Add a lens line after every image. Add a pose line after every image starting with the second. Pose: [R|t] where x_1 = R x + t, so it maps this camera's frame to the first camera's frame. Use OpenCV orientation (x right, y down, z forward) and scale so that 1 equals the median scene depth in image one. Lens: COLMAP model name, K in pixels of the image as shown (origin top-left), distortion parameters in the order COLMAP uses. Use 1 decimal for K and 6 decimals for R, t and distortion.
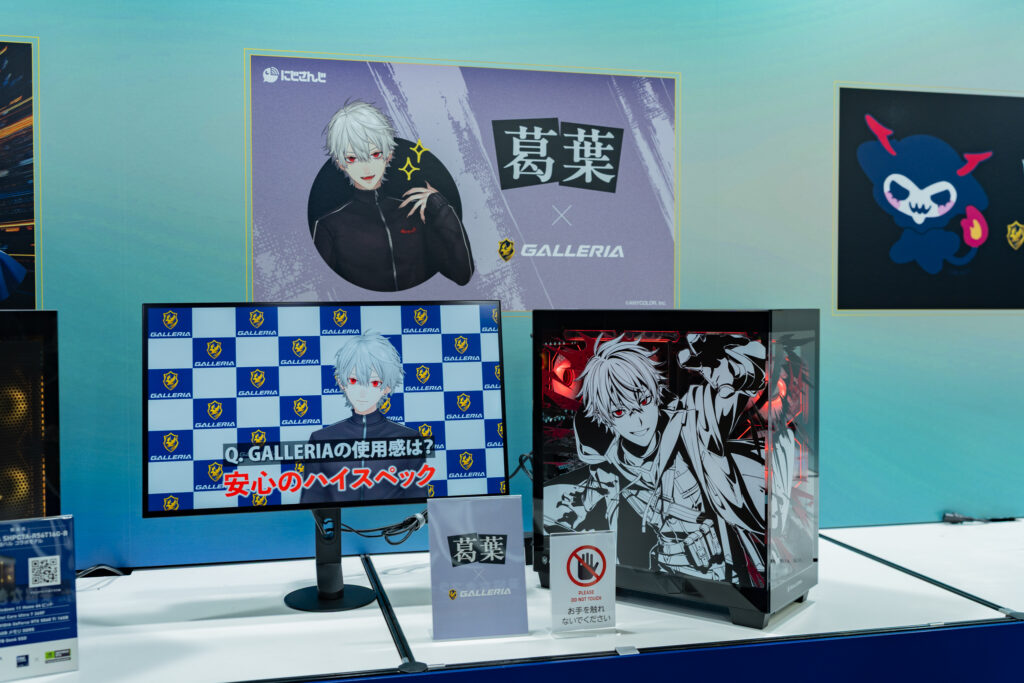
lens RADIAL K [[1024.4, 0, 509.7], [0, 1024.4, 338.7], [0, 0, 1]] dist [-0.008657, 0.000000]
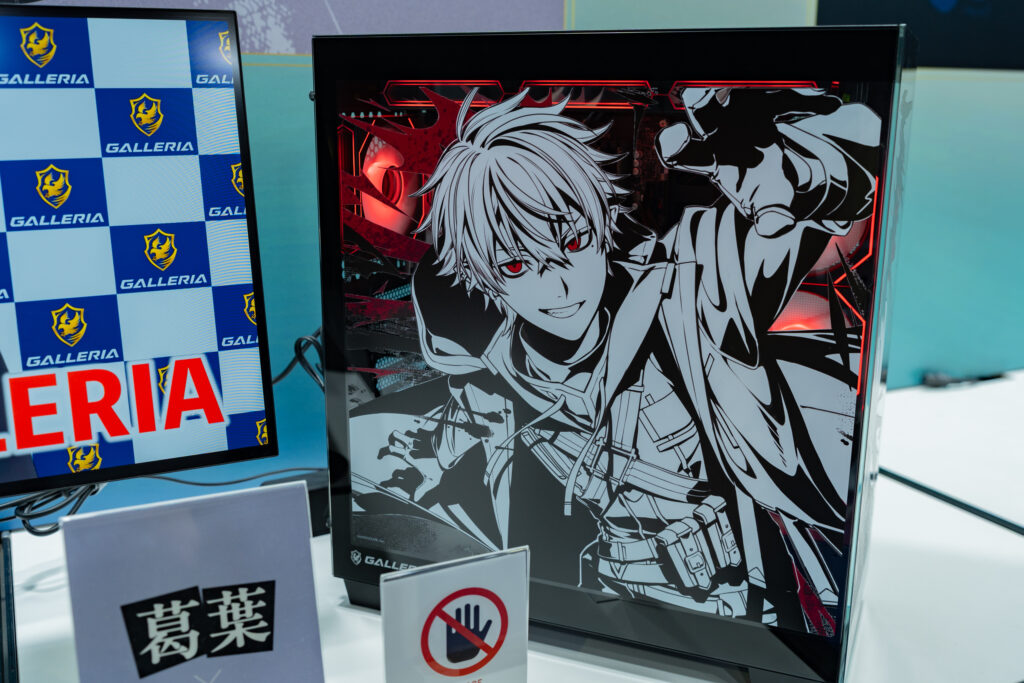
lens RADIAL K [[1024.4, 0, 506.9], [0, 1024.4, 342.7], [0, 0, 1]] dist [-0.008657, 0.000000]
pose [[0.976257, -0.043255, 0.212254, 0.004958], [-0.001421, 0.978560, 0.205956, 0.011494], [-0.216612, -0.201367, 0.955265, 0.568820]]
